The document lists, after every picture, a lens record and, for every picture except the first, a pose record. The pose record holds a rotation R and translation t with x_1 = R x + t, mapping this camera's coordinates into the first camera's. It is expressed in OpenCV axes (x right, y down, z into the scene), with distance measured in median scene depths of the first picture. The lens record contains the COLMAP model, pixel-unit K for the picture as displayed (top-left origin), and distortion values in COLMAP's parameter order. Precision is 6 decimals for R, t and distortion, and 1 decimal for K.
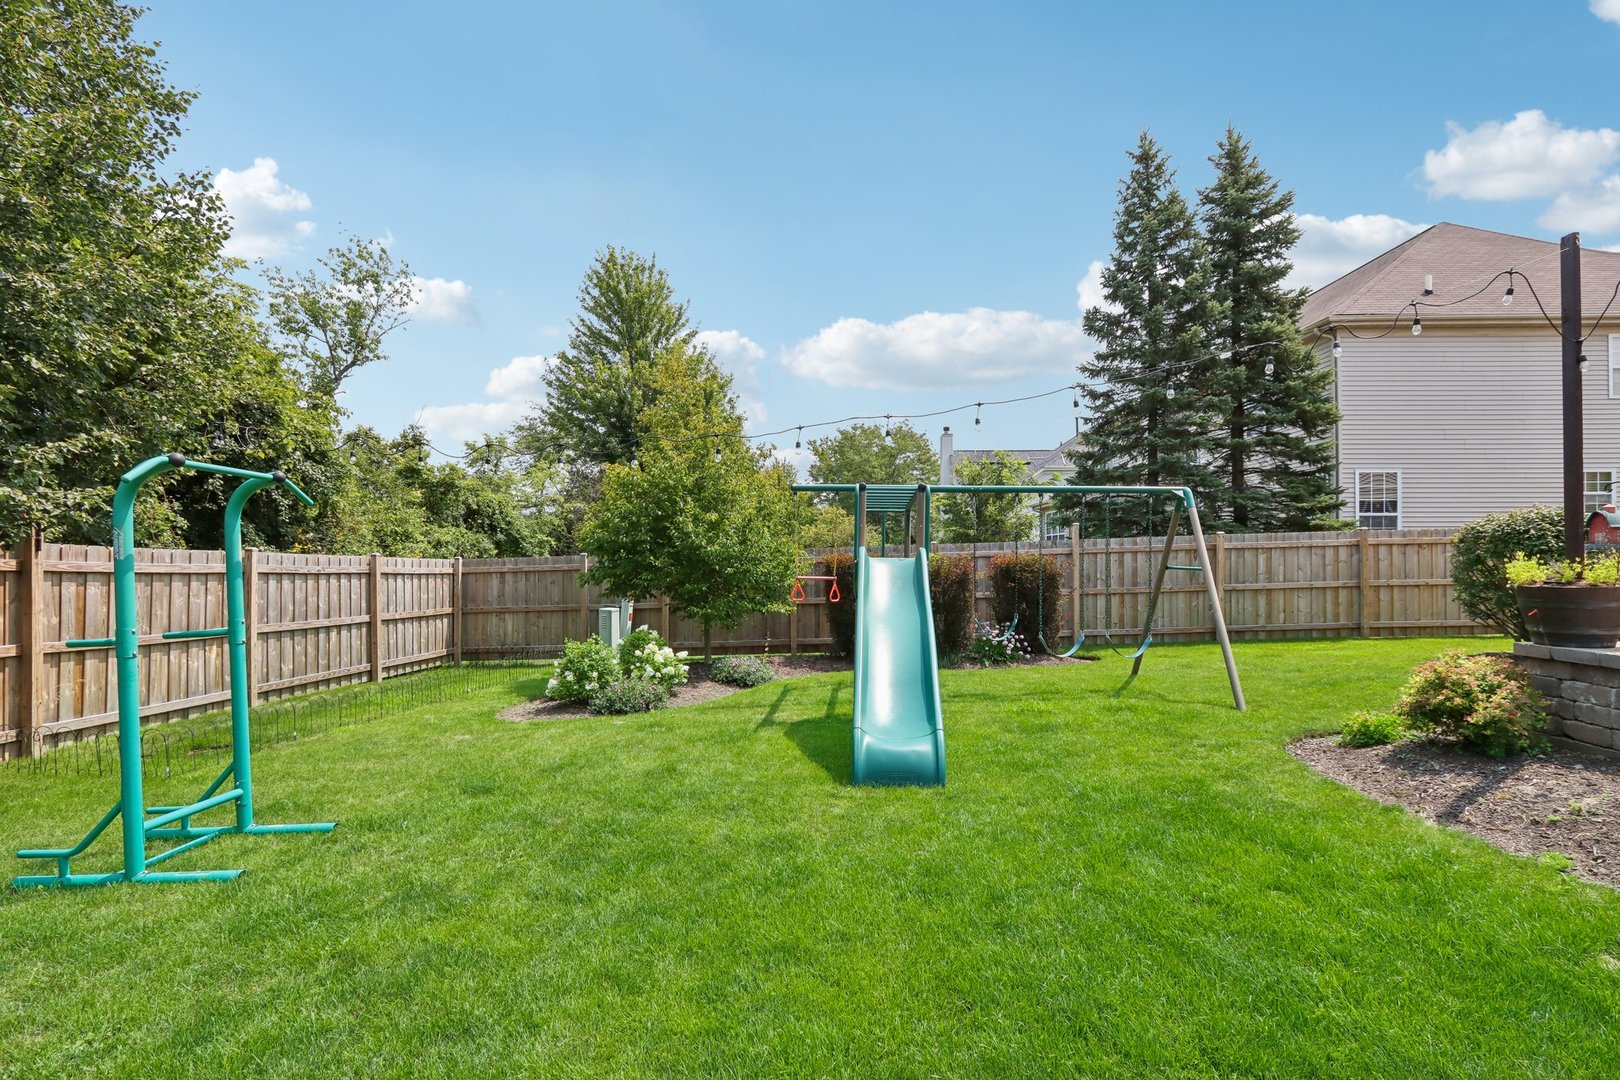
lens RADIAL K [[779.8, 0, 812.3], [0, 779.8, 541.6], [0, 0, 1]] dist [-0.015368, 0.001235]
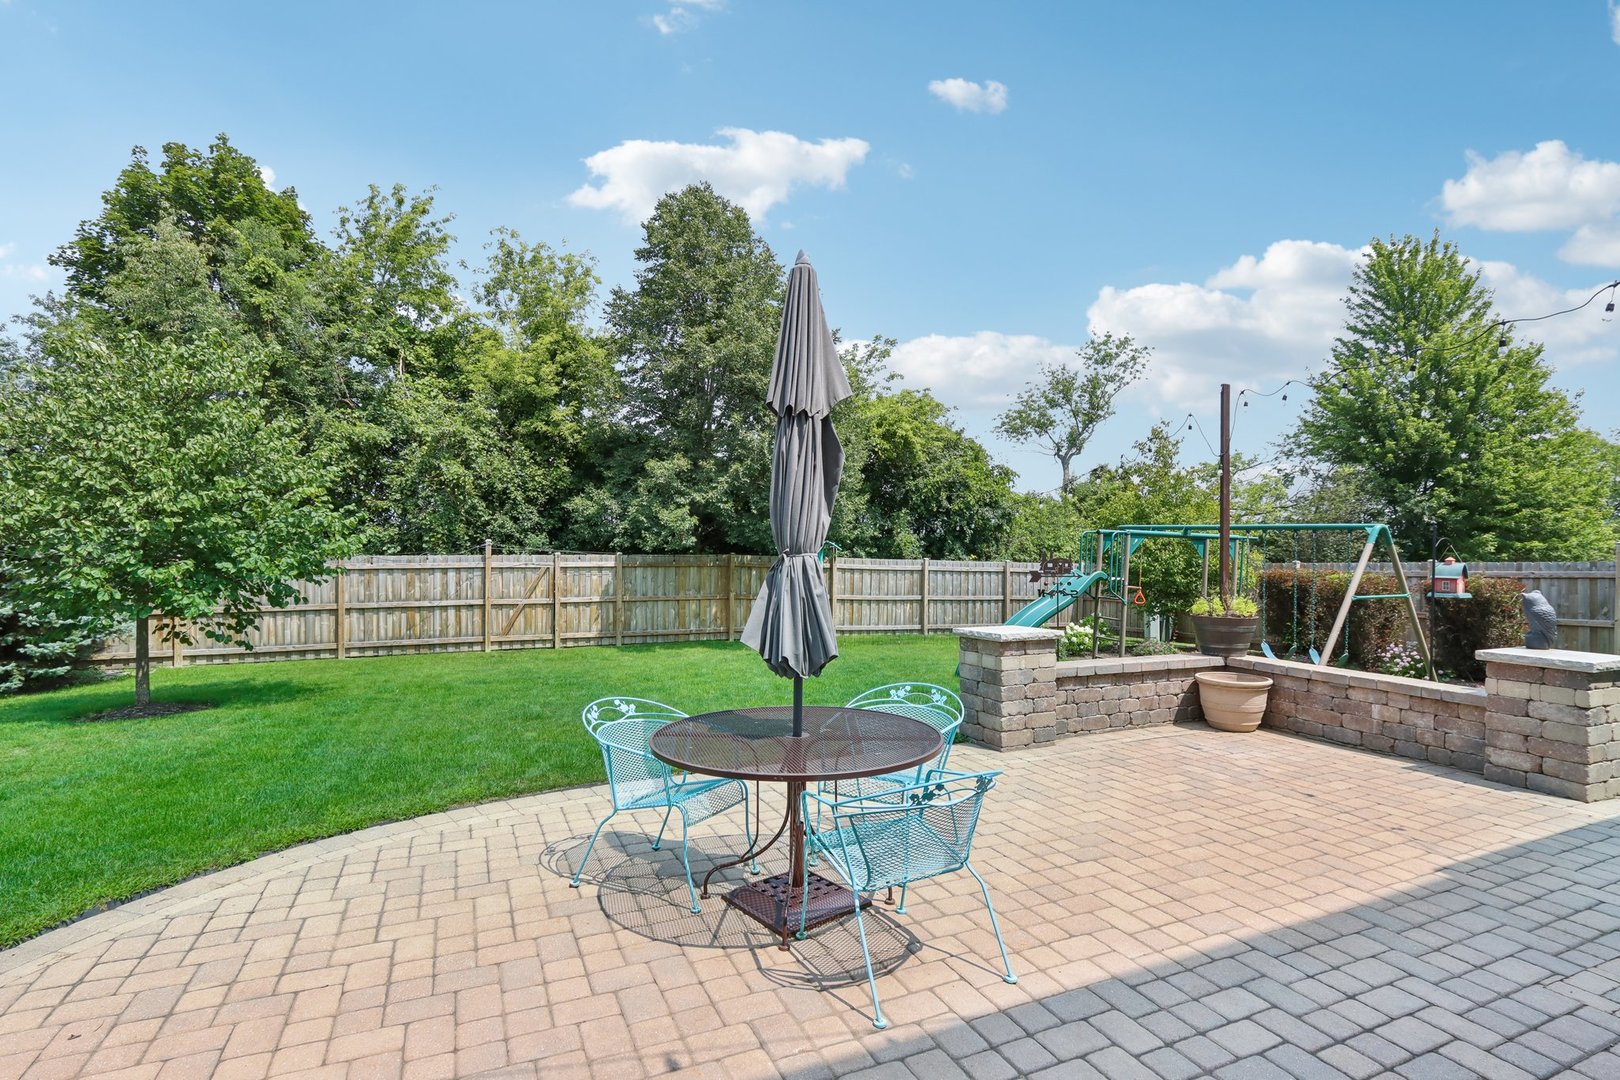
lens RADIAL K [[779.8, 0, 814.1], [0, 779.8, 544.9], [0, 0, 1]] dist [-0.015368, 0.001235]
pose [[0.445381, 0.007305, -0.895311, 0.806263], [0.006071, 0.999919, 0.011179, -0.042050], [0.895321, -0.010414, 0.445301, -0.159791]]
